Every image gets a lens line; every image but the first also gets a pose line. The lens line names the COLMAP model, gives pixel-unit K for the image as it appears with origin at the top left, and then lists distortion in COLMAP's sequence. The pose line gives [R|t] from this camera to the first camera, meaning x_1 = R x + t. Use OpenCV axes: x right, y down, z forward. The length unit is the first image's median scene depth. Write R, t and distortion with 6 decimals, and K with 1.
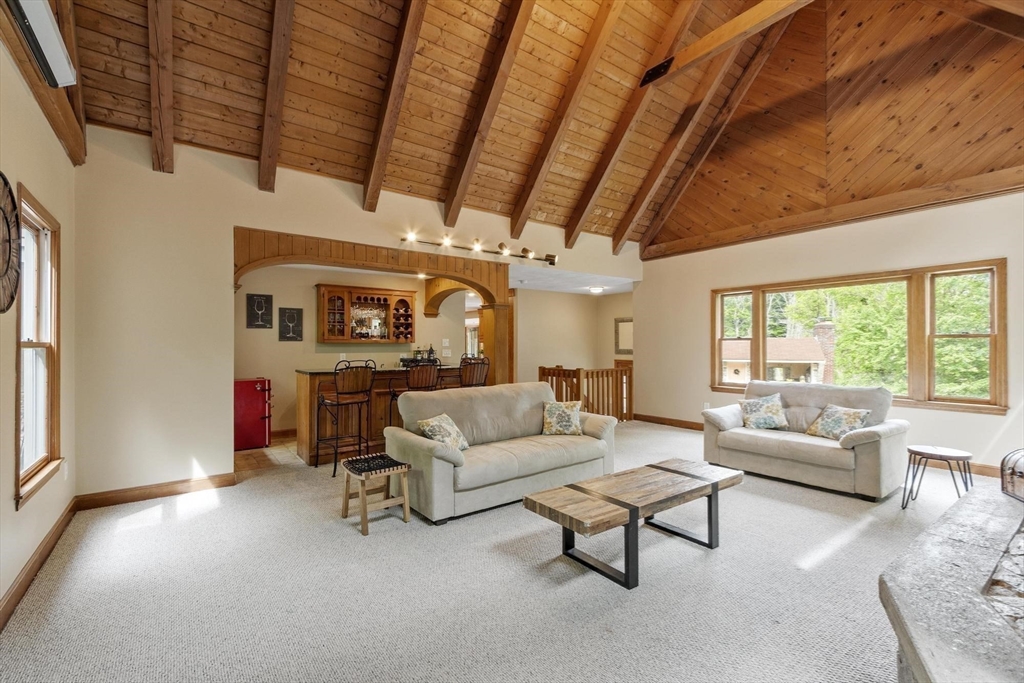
lens RADIAL K [[456.0, 0, 510.3], [0, 456.0, 342.8], [0, 0, 1]] dist [-0.000121, 0.000054]
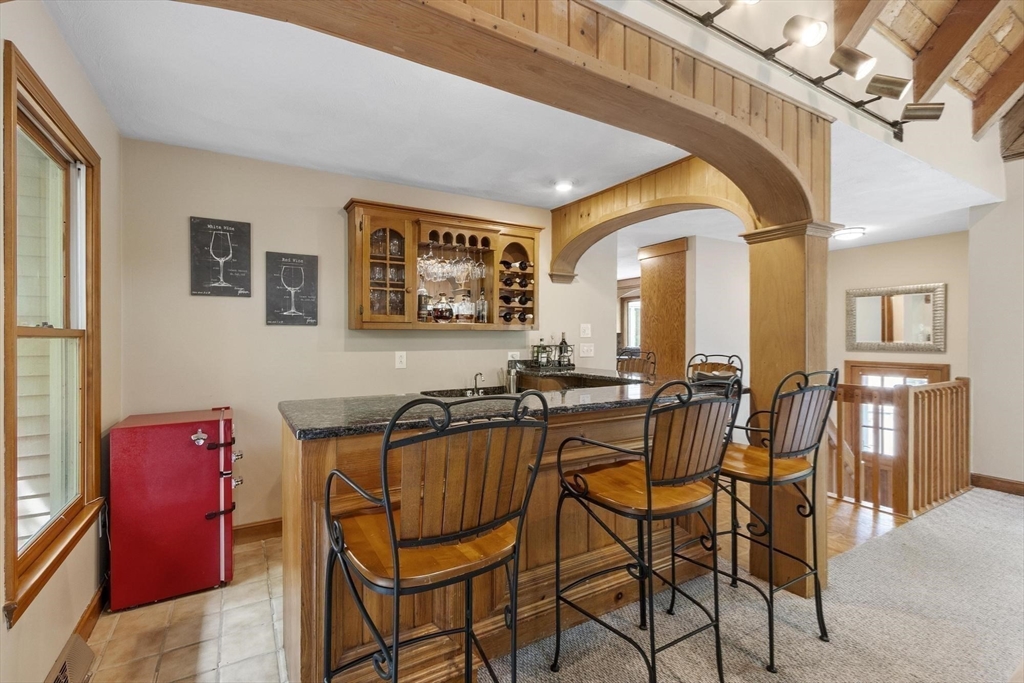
lens RADIAL K [[456.0, 0, 513.2], [0, 456.0, 339.3], [0, 0, 1]] dist [-0.000121, 0.000054]
pose [[0.995915, 0.003323, -0.090231, -0.202175], [-0.002037, 0.999895, 0.014347, 0.003167], [0.090269, -0.014104, 0.995818, 0.521325]]
